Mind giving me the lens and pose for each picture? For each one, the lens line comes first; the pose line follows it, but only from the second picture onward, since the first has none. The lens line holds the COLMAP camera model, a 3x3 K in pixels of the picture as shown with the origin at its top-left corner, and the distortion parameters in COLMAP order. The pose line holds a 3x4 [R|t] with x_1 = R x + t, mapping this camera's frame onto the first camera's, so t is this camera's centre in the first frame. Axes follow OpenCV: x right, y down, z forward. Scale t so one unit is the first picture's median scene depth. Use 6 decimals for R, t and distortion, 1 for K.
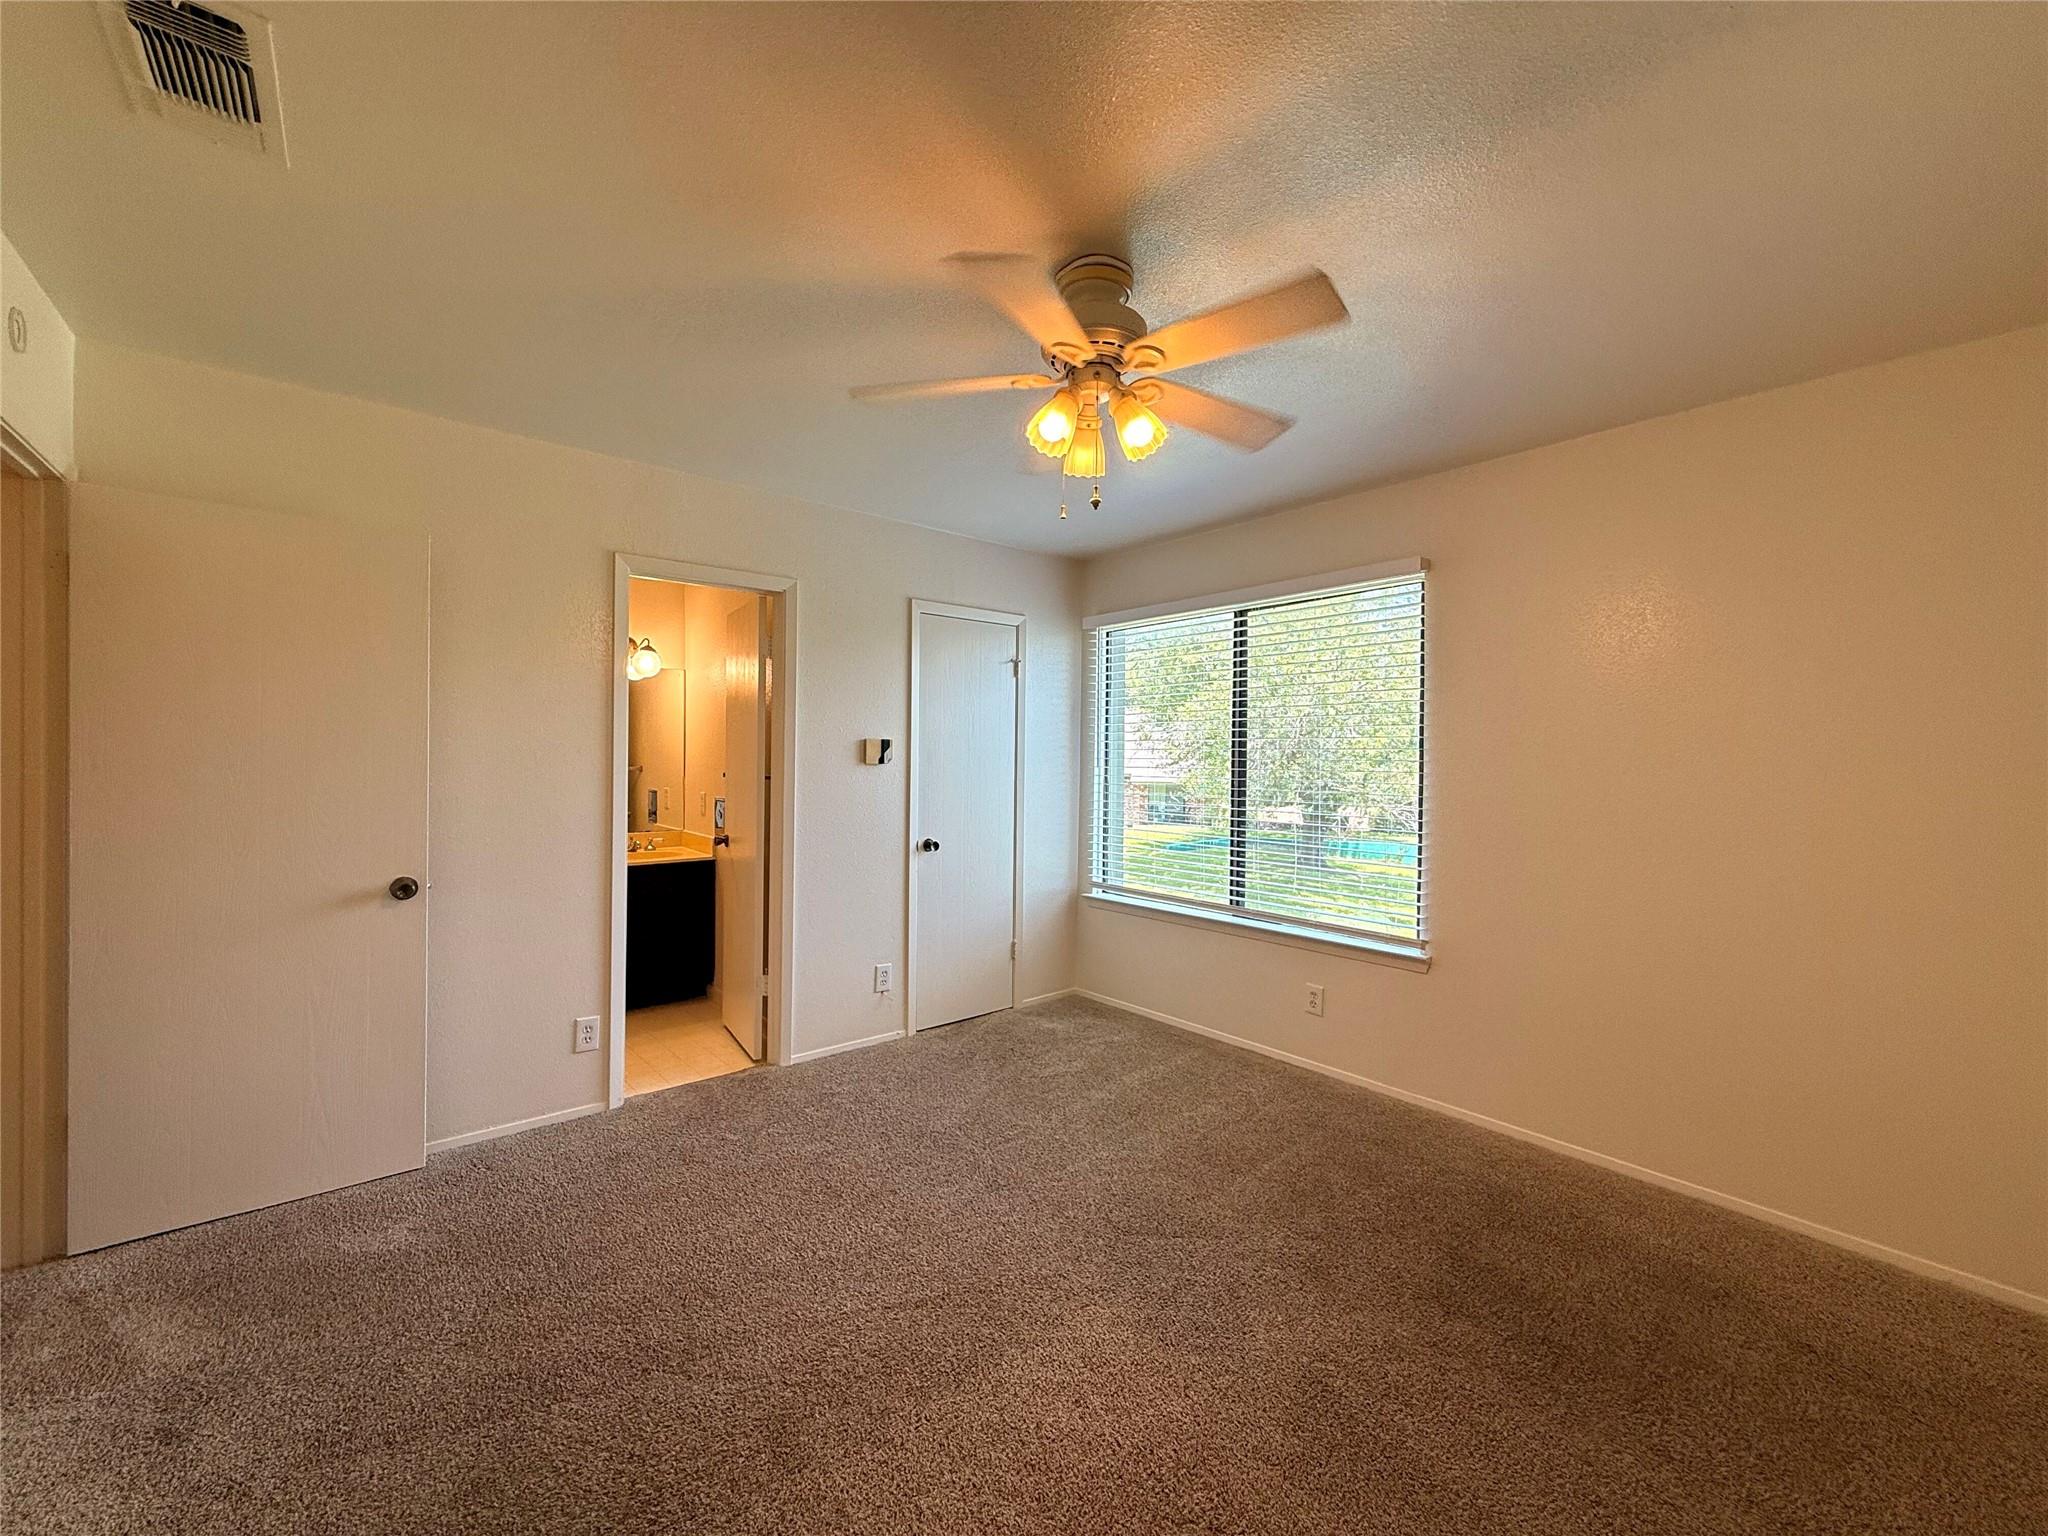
lens RADIAL K [[817.3, 0, 1018.5], [0, 817.3, 765.9], [0, 0, 1]] dist [0.002689, -0.000273]
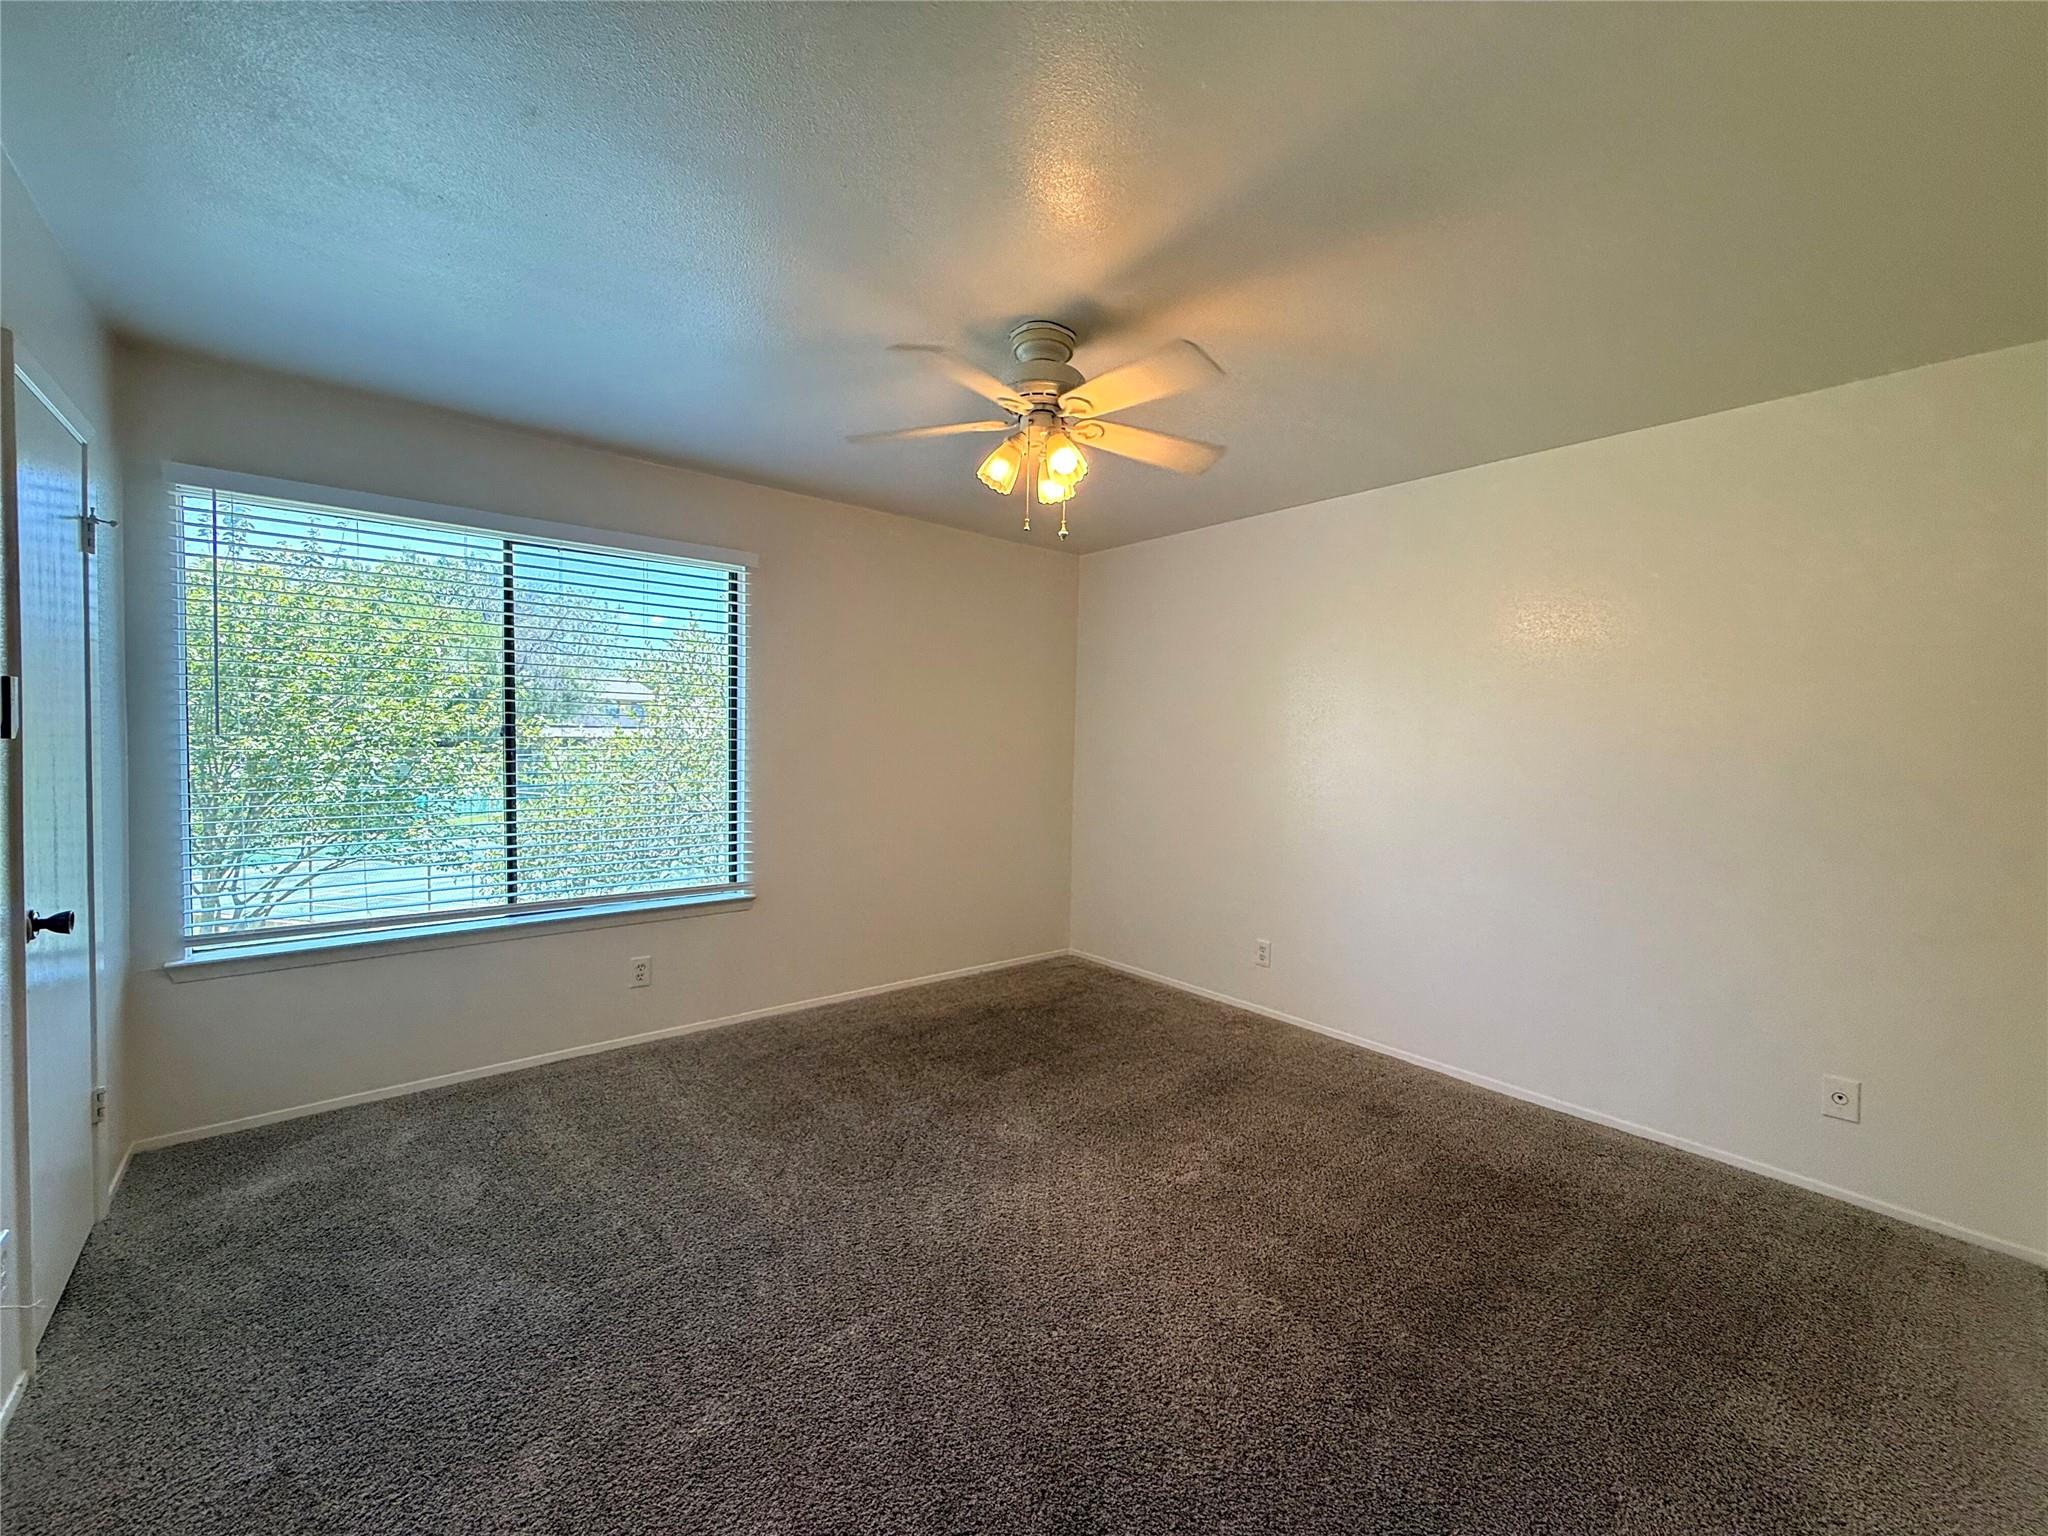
lens RADIAL K [[817.3, 0, 1018.5], [0, 817.3, 765.9], [0, 0, 1]] dist [0.002689, -0.000273]
pose [[0.005776, -0.049197, 0.998772, -0.622712], [-0.006947, 0.998763, 0.049237, -0.011073], [-0.999959, -0.007223, 0.005427, 0.567893]]
